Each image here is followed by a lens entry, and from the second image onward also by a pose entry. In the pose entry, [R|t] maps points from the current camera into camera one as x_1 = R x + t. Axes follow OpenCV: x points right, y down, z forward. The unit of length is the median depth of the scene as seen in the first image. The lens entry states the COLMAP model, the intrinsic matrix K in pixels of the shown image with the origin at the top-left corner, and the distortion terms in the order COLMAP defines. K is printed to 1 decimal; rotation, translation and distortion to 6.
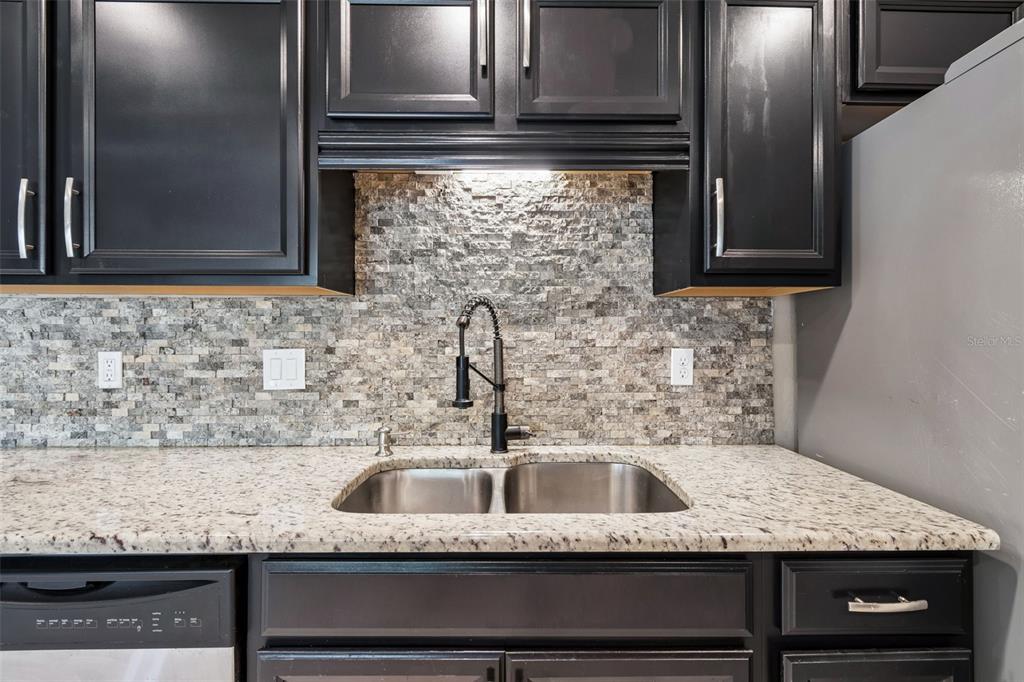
lens RADIAL K [[457.0, 0, 507.3], [0, 457.0, 331.5], [0, 0, 1]] dist [0.002730, -0.000834]
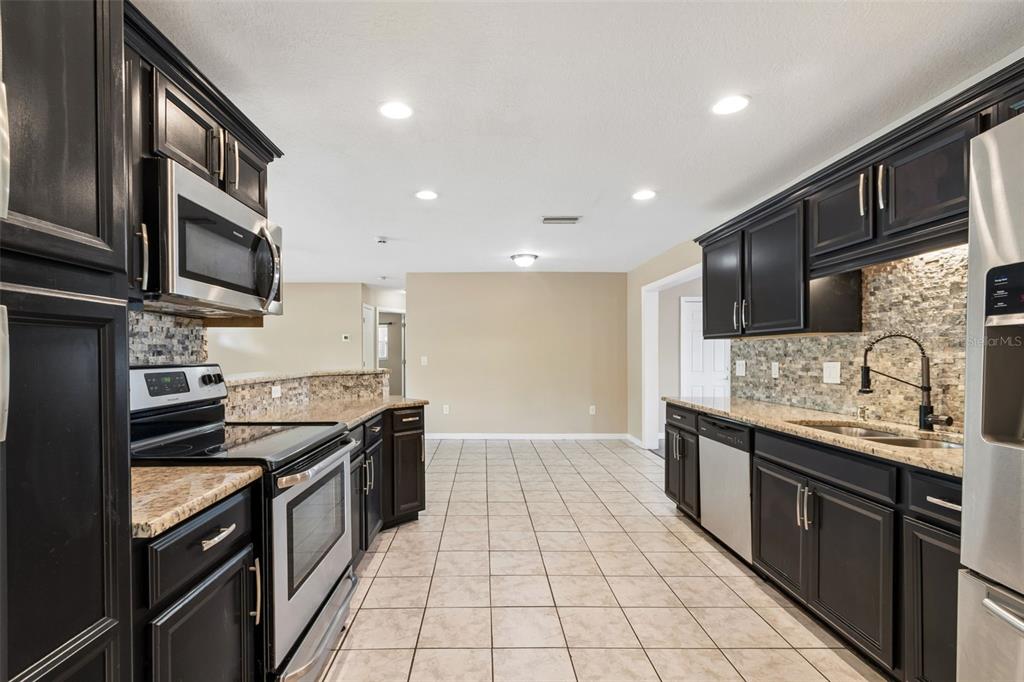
lens RADIAL K [[457.0, 0, 481.8], [0, 457.0, 355.2], [0, 0, 1]] dist [0.002730, -0.000834]
pose [[-0.023830, -0.001418, -0.999715, 1.475377], [0.008524, 0.999962, -0.001621, -0.000495], [0.999680, -0.008560, -0.023817, -0.431278]]
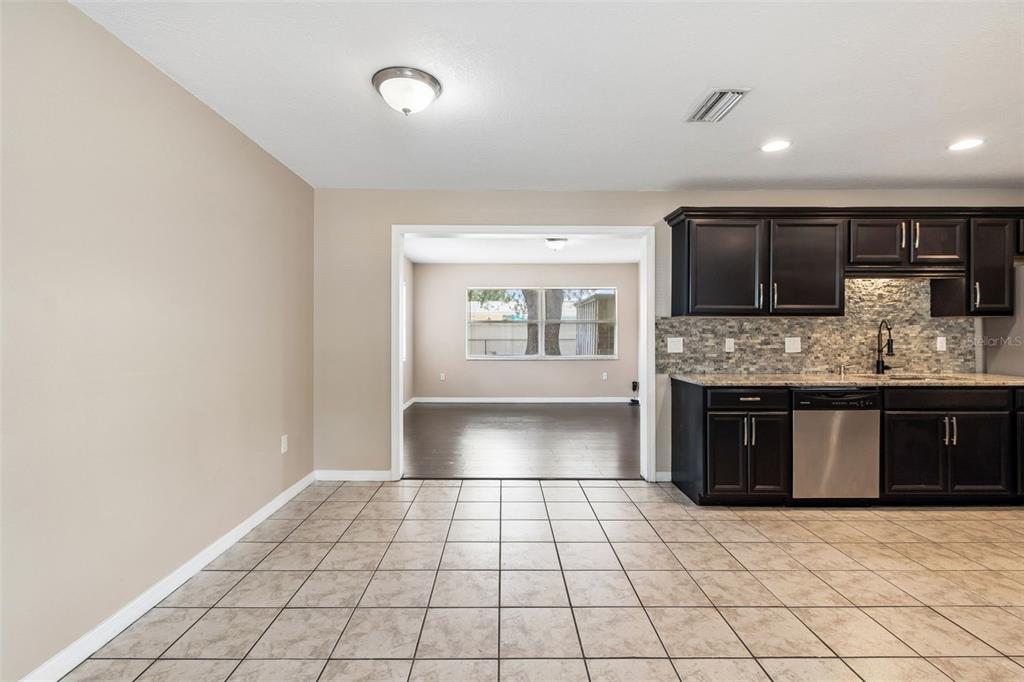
lens RADIAL K [[457.0, 0, 506.3], [0, 457.0, 334.4], [0, 0, 1]] dist [0.002730, -0.000834]
pose [[0.999983, -0.001539, -0.005686, -2.142633], [0.001600, 0.999940, 0.010826, -0.010761], [0.005669, -0.010835, 0.999925, -1.684491]]
